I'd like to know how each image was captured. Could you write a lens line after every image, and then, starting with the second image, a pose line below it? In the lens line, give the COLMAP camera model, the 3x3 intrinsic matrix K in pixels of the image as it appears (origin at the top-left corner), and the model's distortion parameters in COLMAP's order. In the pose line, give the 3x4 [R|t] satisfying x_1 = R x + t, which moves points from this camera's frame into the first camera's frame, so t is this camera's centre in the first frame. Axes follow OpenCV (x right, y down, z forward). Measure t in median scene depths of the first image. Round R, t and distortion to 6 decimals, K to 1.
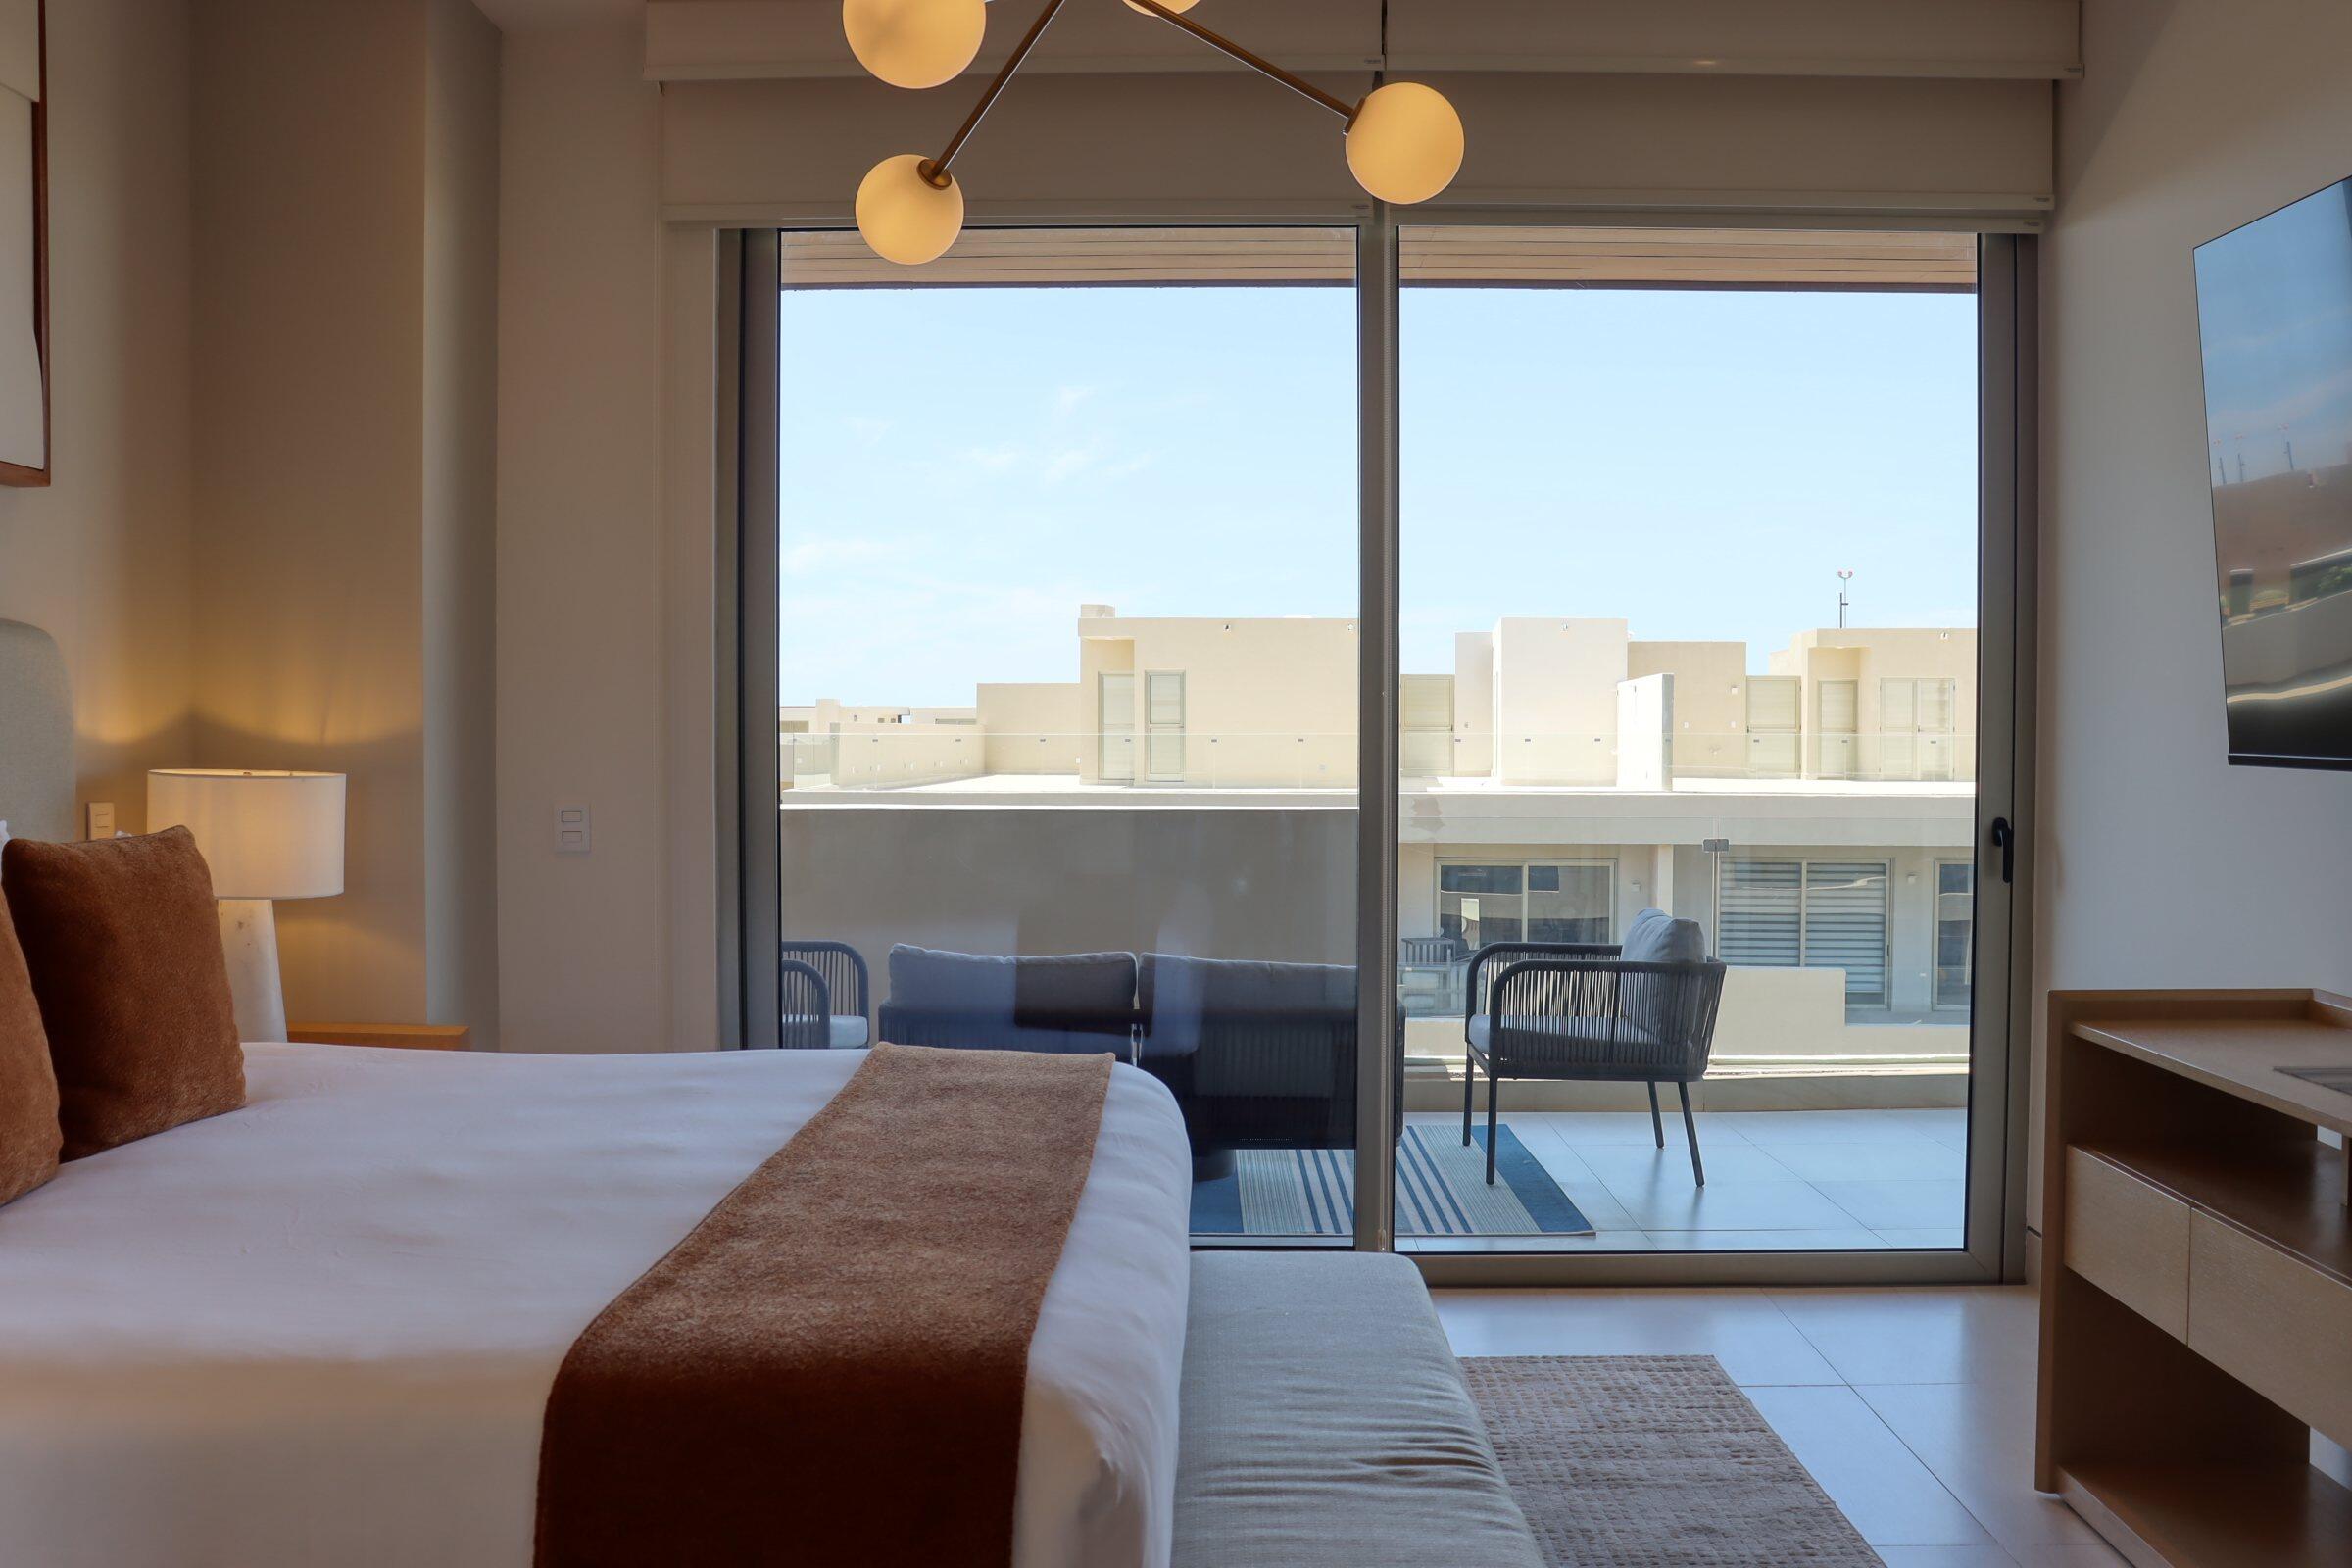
lens RADIAL K [[2107.7, 0, 1182.3], [0, 2107.7, 784.8], [0, 0, 1]] dist [-0.095276, 0.020529]
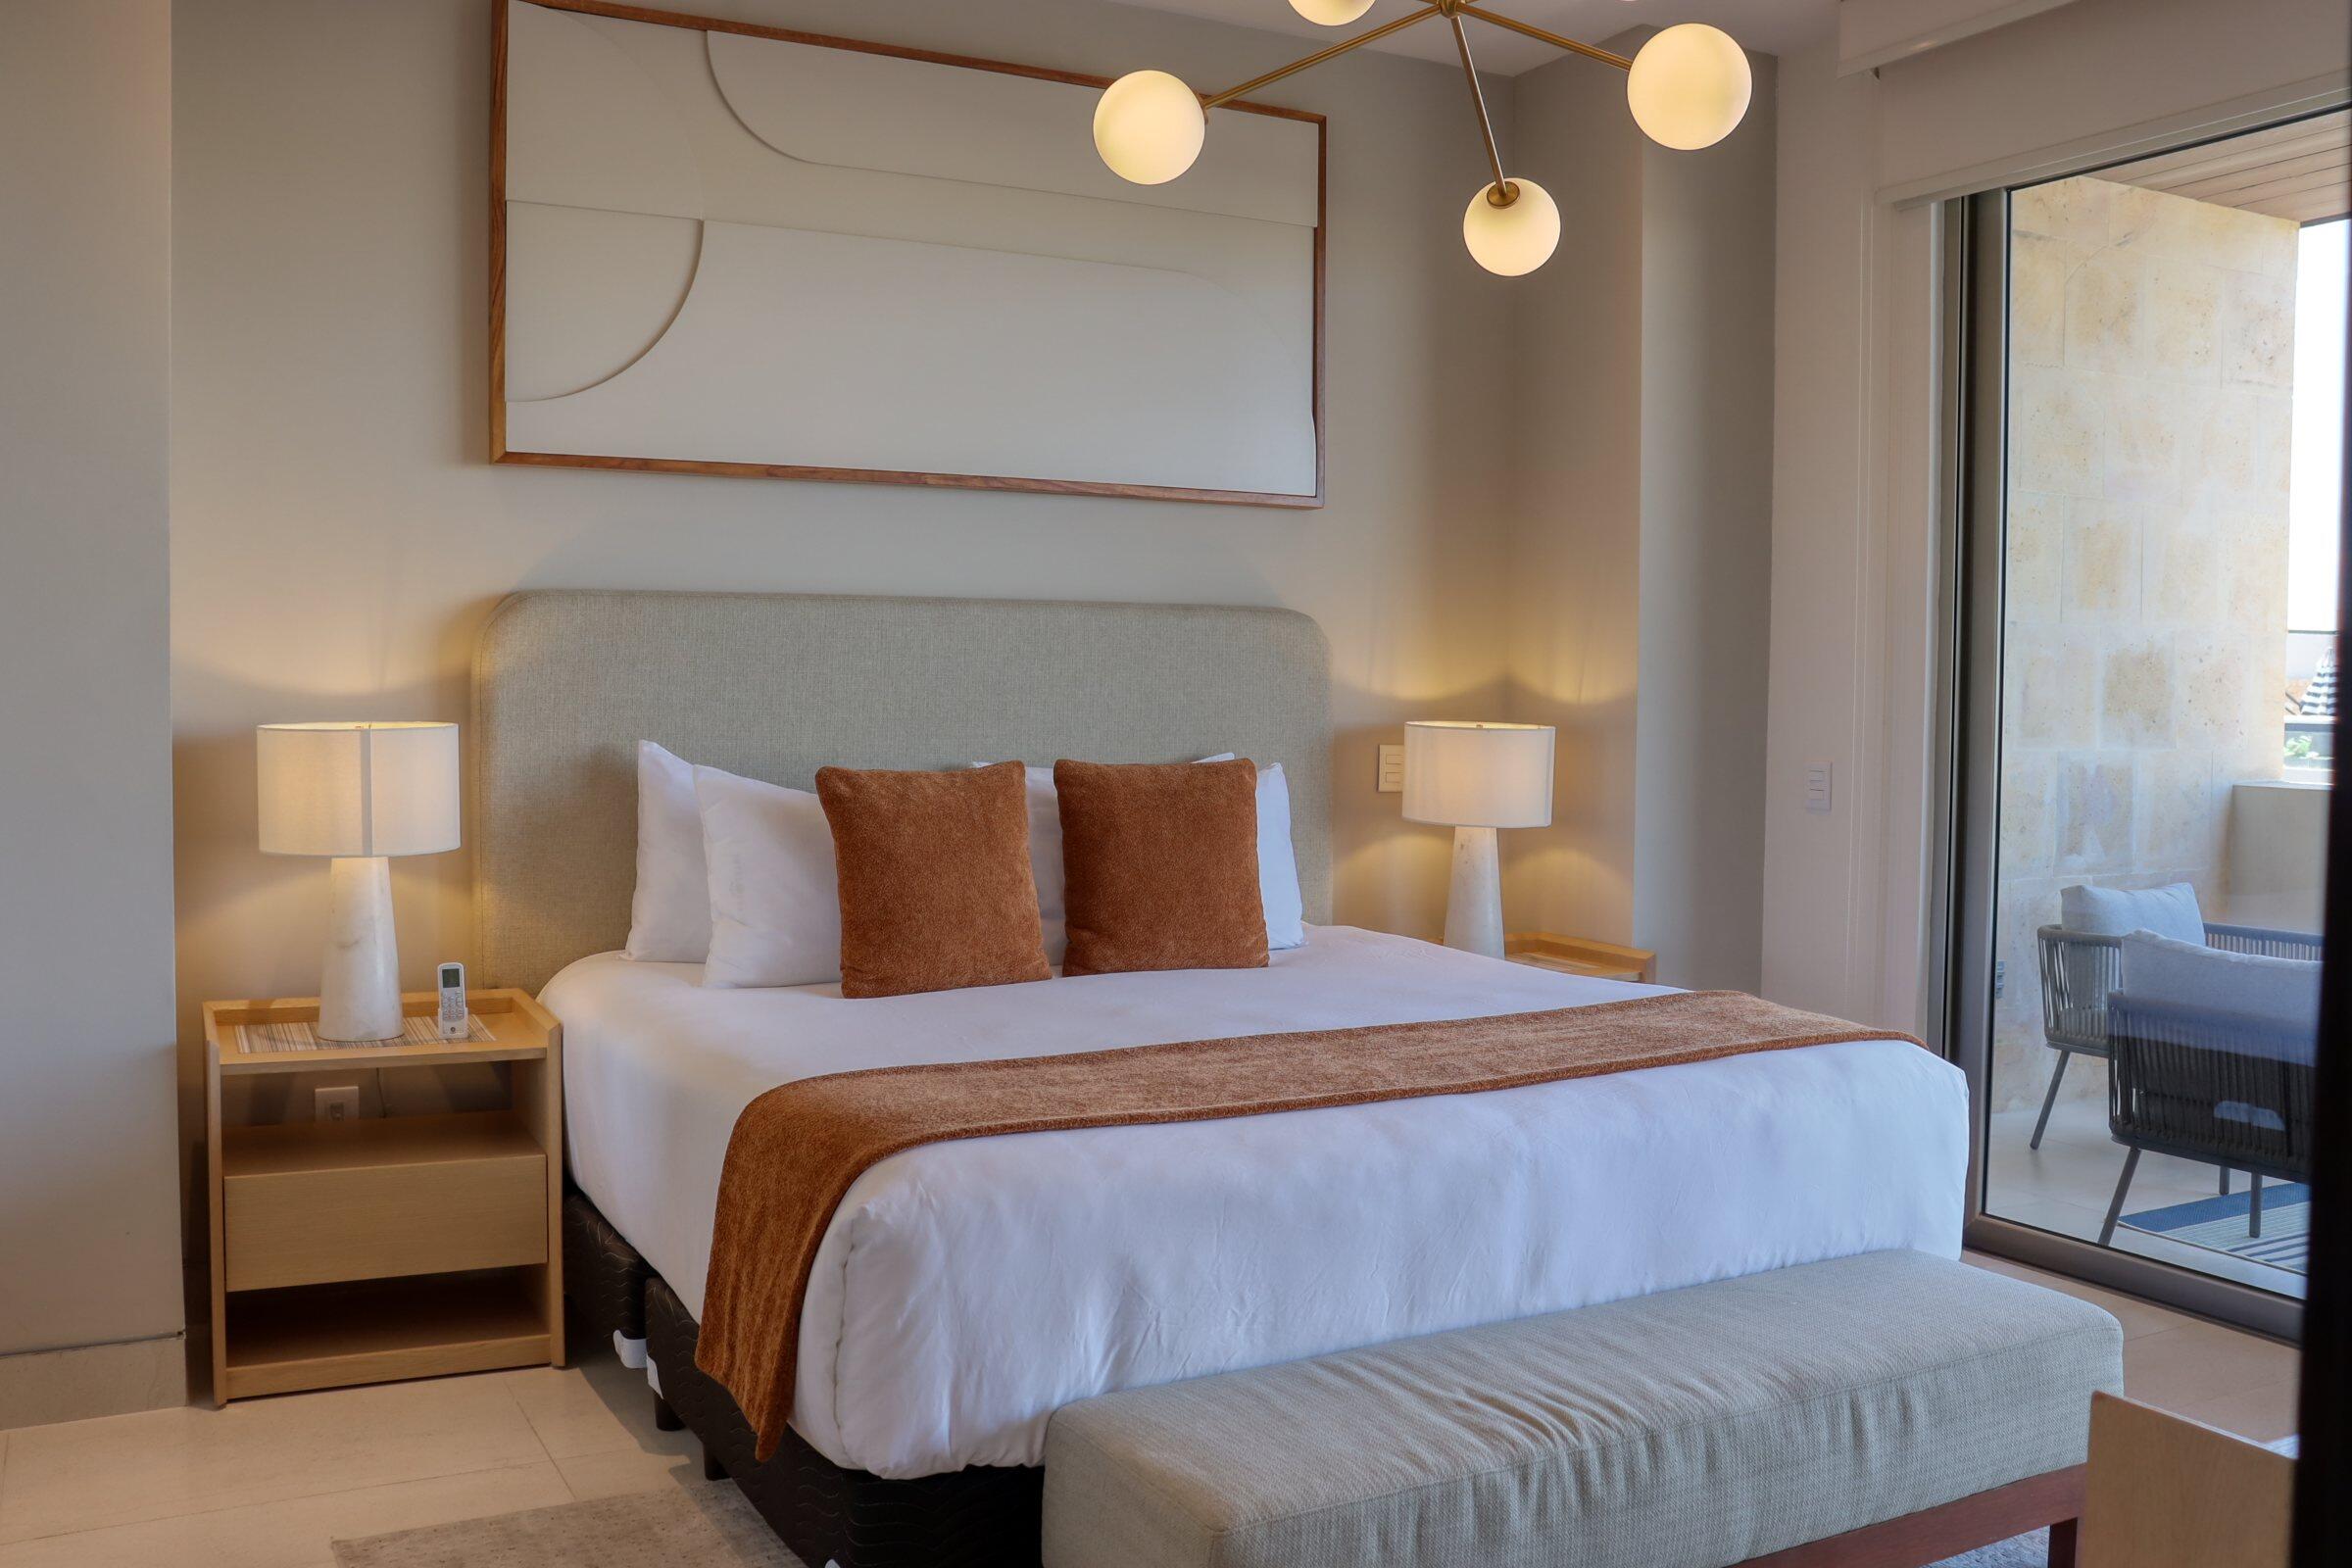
lens RADIAL K [[2107.7, 0, 1187.7], [0, 2107.7, 788.4], [0, 0, 1]] dist [-0.095276, 0.020529]
pose [[0.477350, 0.043617, -0.877630, 0.803691], [-0.030433, 0.998989, 0.033095, -0.005998], [0.878186, 0.010911, 0.478194, 0.325301]]
